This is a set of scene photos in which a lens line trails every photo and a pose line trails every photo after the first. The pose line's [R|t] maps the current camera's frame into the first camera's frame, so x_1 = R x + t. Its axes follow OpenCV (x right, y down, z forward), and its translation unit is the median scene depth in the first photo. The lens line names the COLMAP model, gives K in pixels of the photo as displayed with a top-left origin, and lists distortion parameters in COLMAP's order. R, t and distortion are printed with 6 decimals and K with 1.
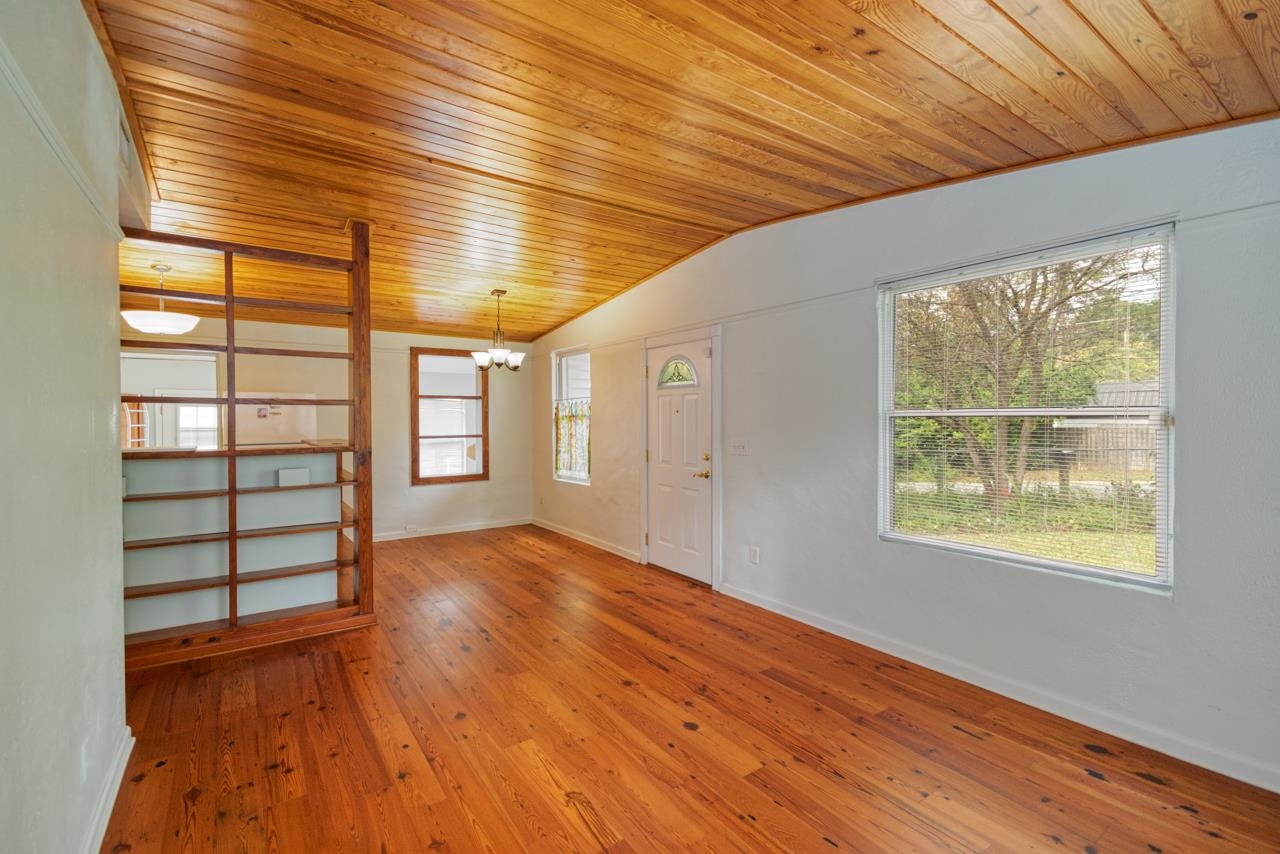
lens RADIAL K [[569.0, 0, 640.0], [0, 569.0, 427.0], [0, 0, 1]] dist [0.022496, -0.012867]
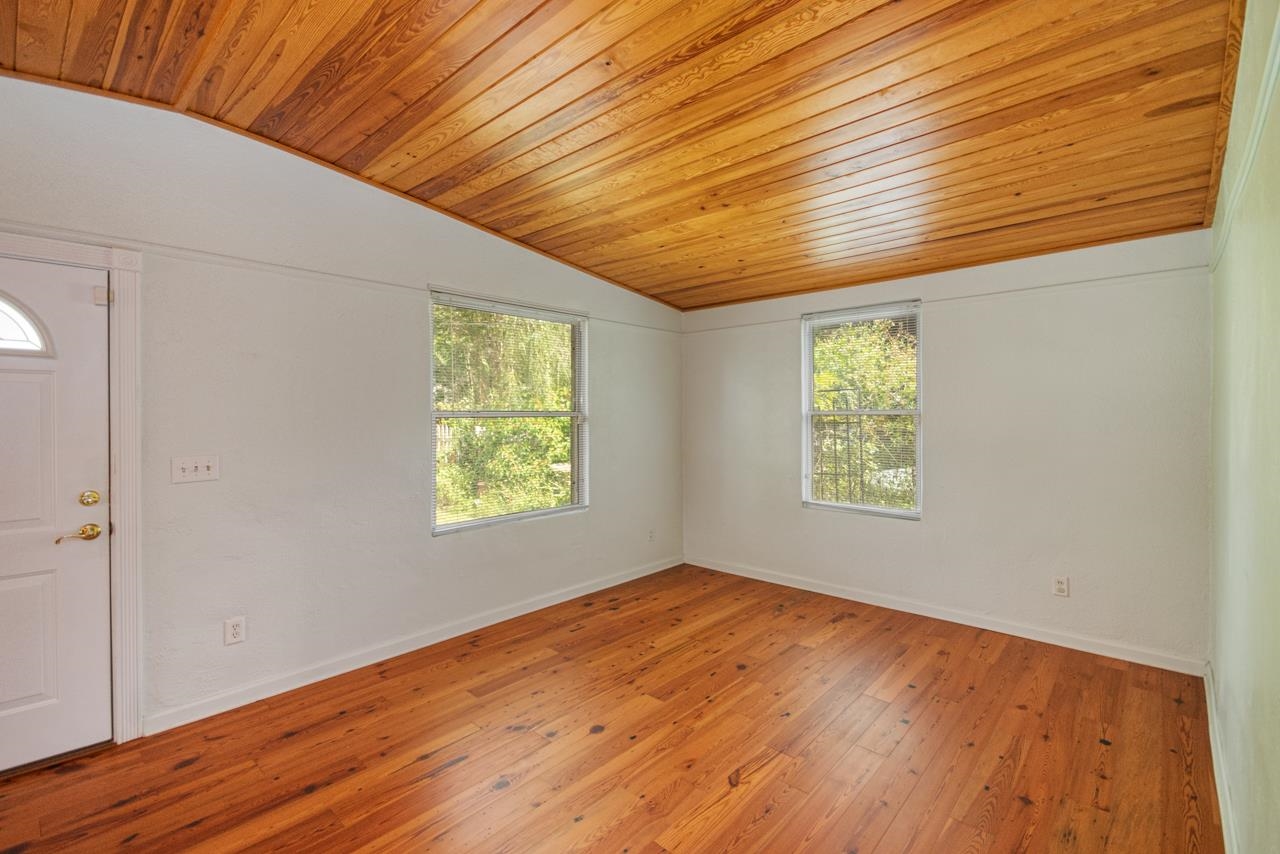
lens RADIAL K [[569.0, 0, 640.0], [0, 569.0, 427.0], [0, 0, 1]] dist [0.022496, -0.012867]
pose [[-0.229532, -0.010752, 0.973242, -0.598046], [0.020601, 0.999661, 0.015902, -0.009925], [-0.973083, 0.023699, -0.229233, 0.770298]]
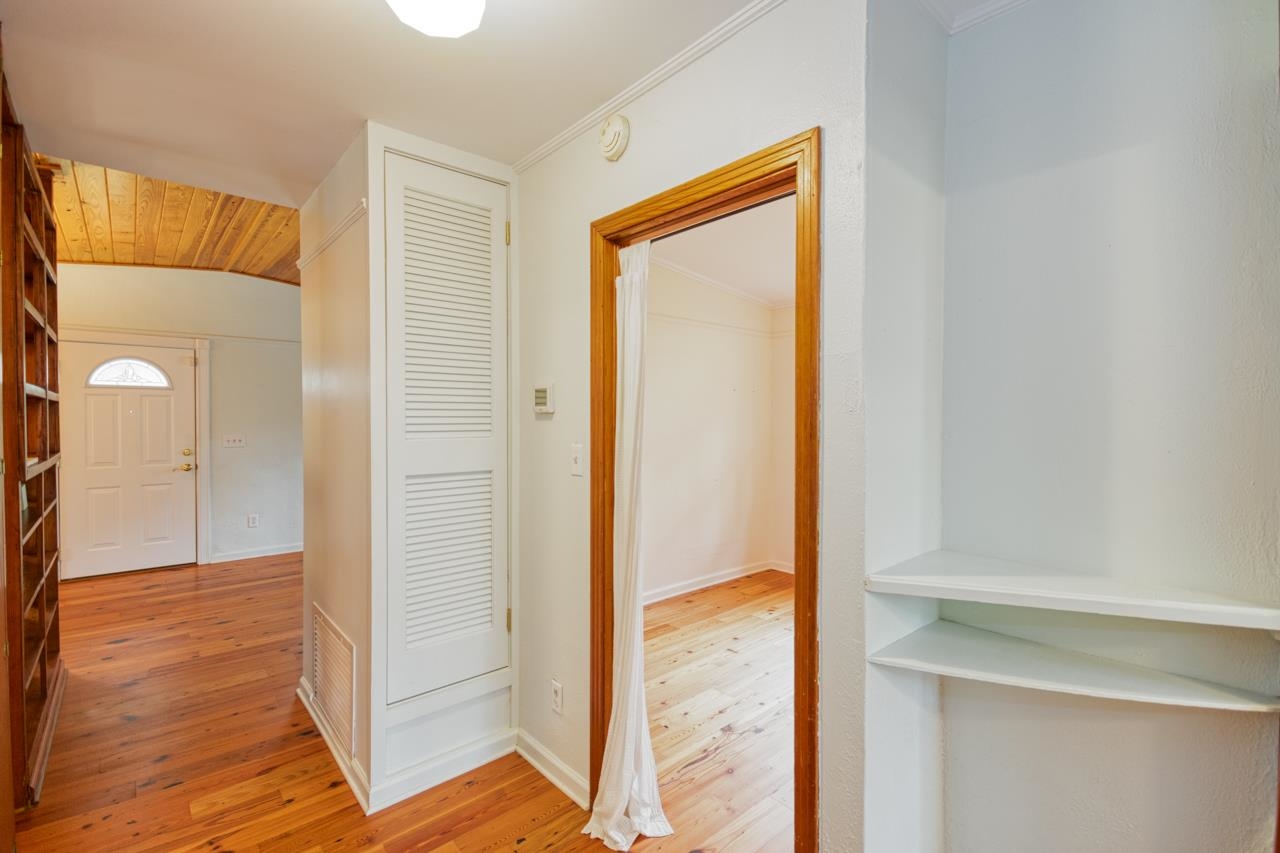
lens RADIAL K [[569.0, 0, 640.0], [0, 569.0, 426.5], [0, 0, 1]] dist [0.022496, -0.012867]
pose [[-0.123692, -0.011273, 0.992257, -1.370229], [0.024991, 0.999583, 0.014471, 0.008913], [-0.992006, 0.026587, -0.123358, 0.292054]]
